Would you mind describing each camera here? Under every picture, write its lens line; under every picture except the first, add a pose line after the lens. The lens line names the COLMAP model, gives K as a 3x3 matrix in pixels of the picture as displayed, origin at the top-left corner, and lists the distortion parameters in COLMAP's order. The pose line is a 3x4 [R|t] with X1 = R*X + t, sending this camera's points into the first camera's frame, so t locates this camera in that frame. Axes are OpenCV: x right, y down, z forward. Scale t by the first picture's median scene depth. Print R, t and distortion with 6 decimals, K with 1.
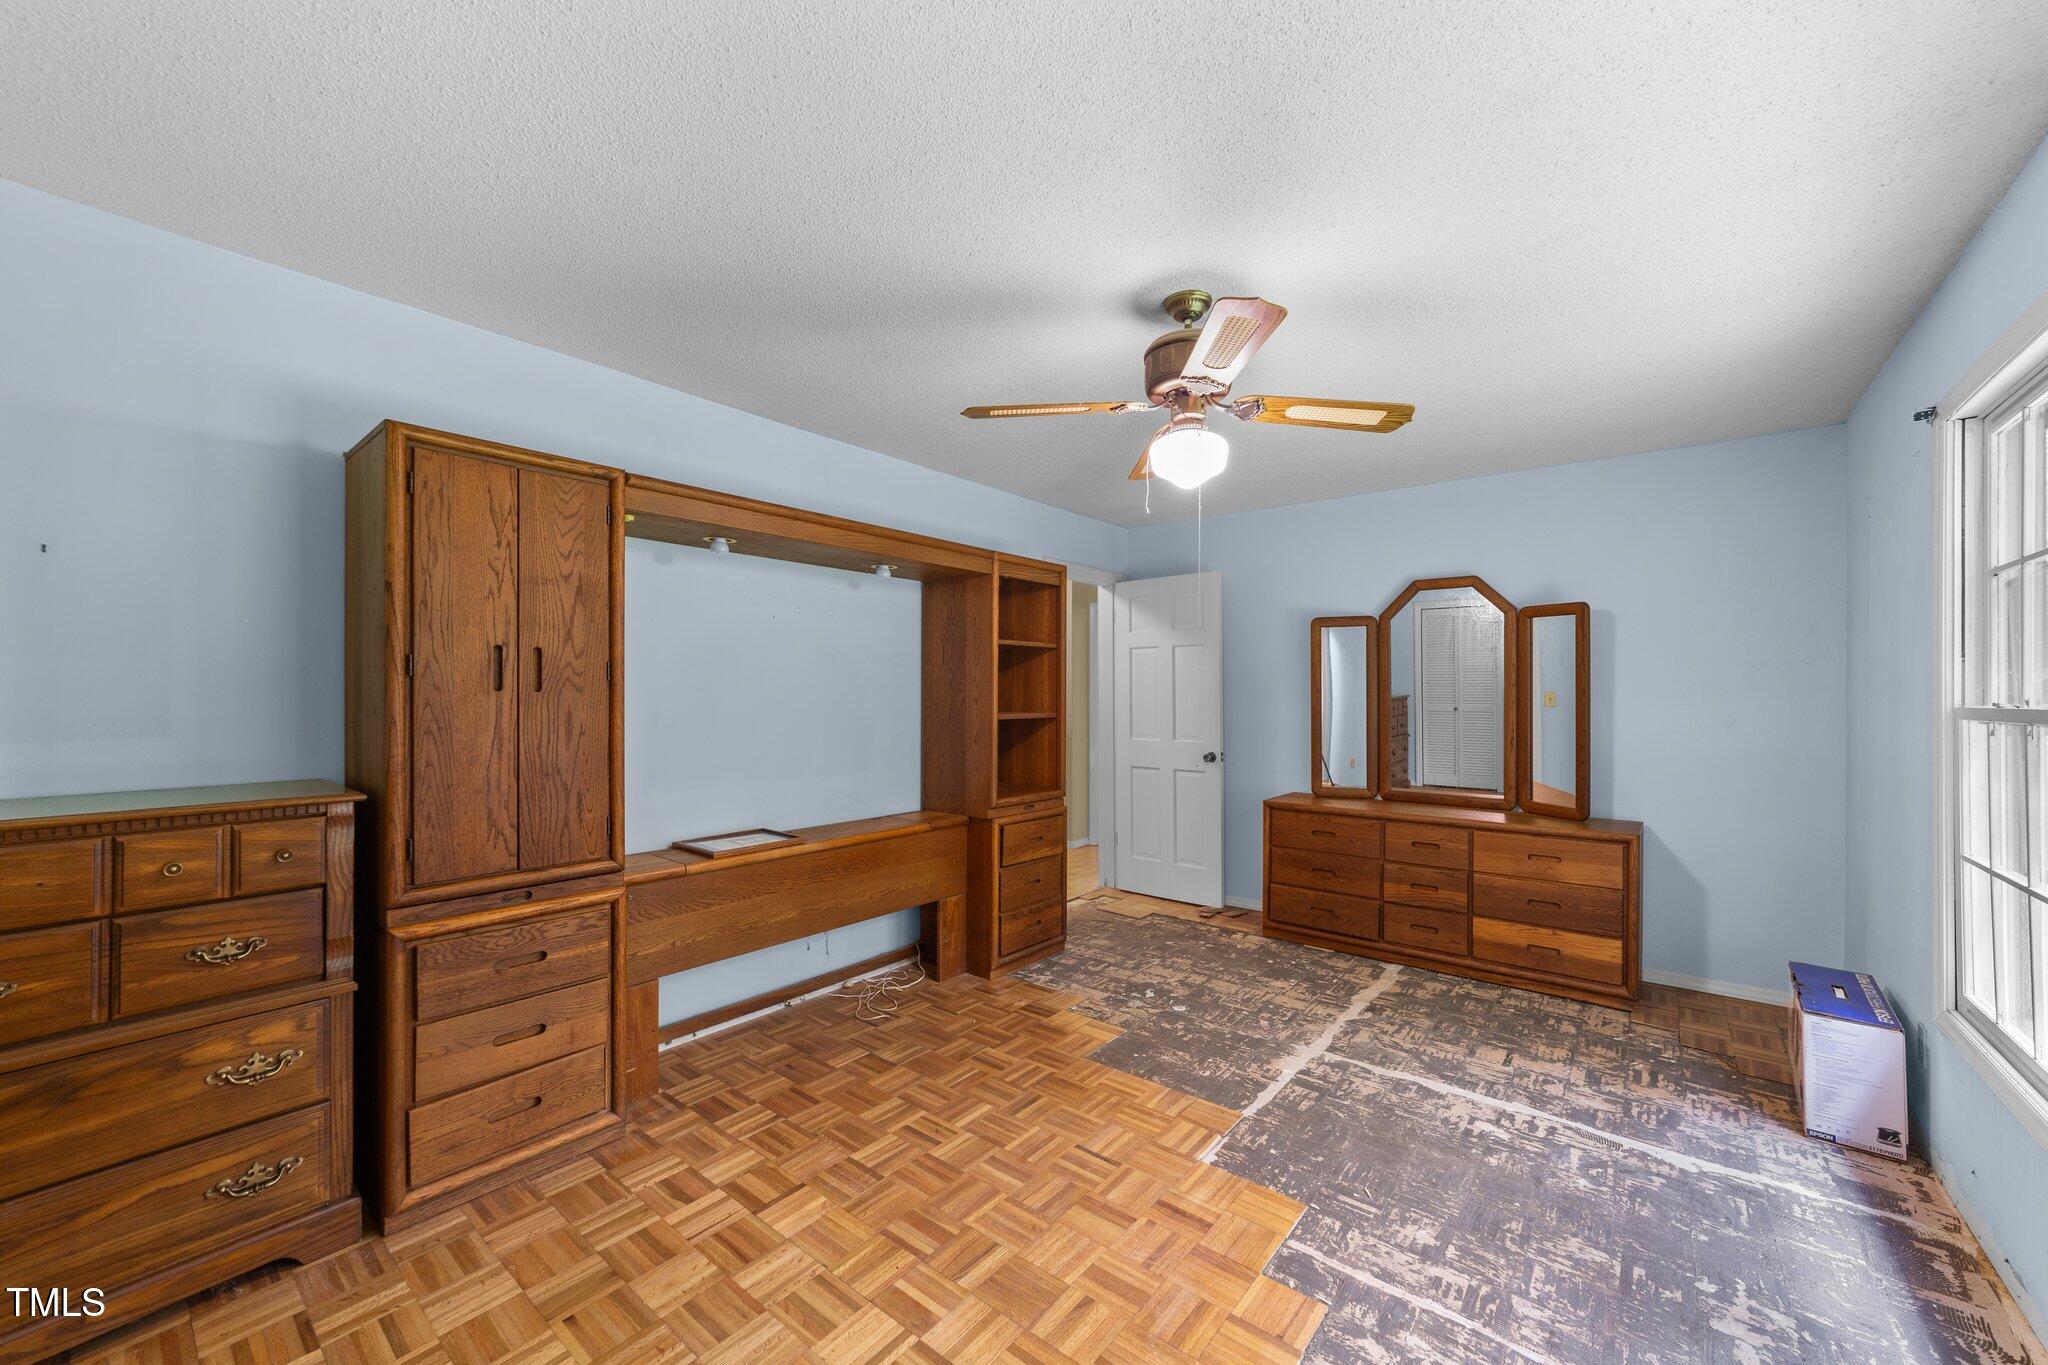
lens RADIAL K [[803.5, 0, 1029.0], [0, 803.5, 668.4], [0, 0, 1]] dist [-0.017978, 0.008806]
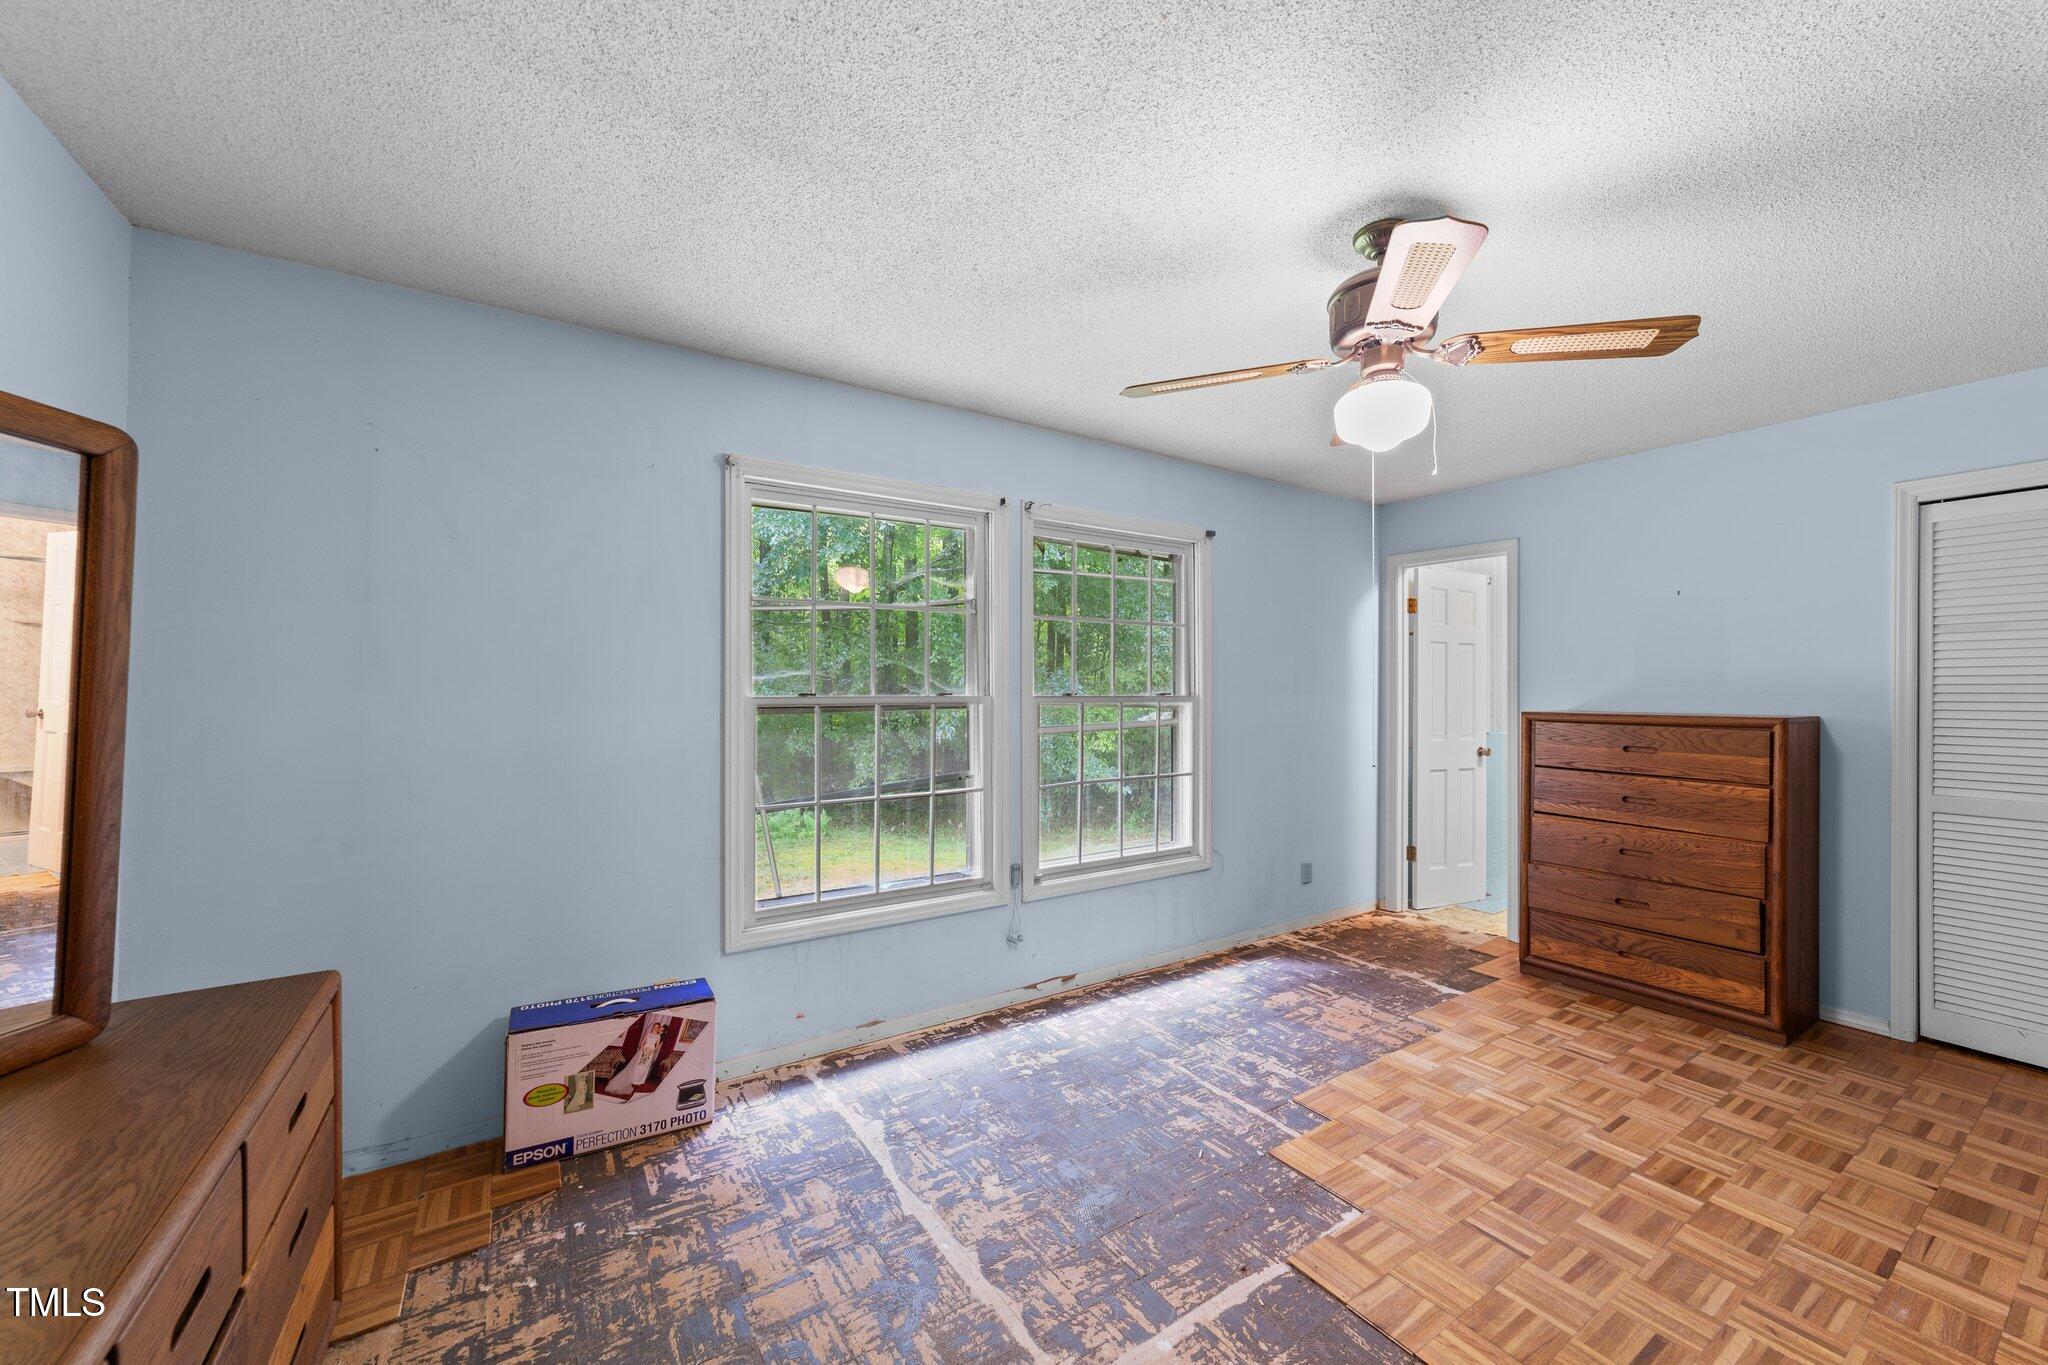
lens RADIAL K [[803.5, 0, 1029.0], [0, 803.5, 668.4], [0, 0, 1]] dist [-0.017978, 0.008806]
pose [[-0.954872, 0.001495, 0.297013, 0.281789], [-0.015007, 0.998467, -0.053270, 0.059170], [-0.296637, -0.055323, -0.953387, 1.836565]]
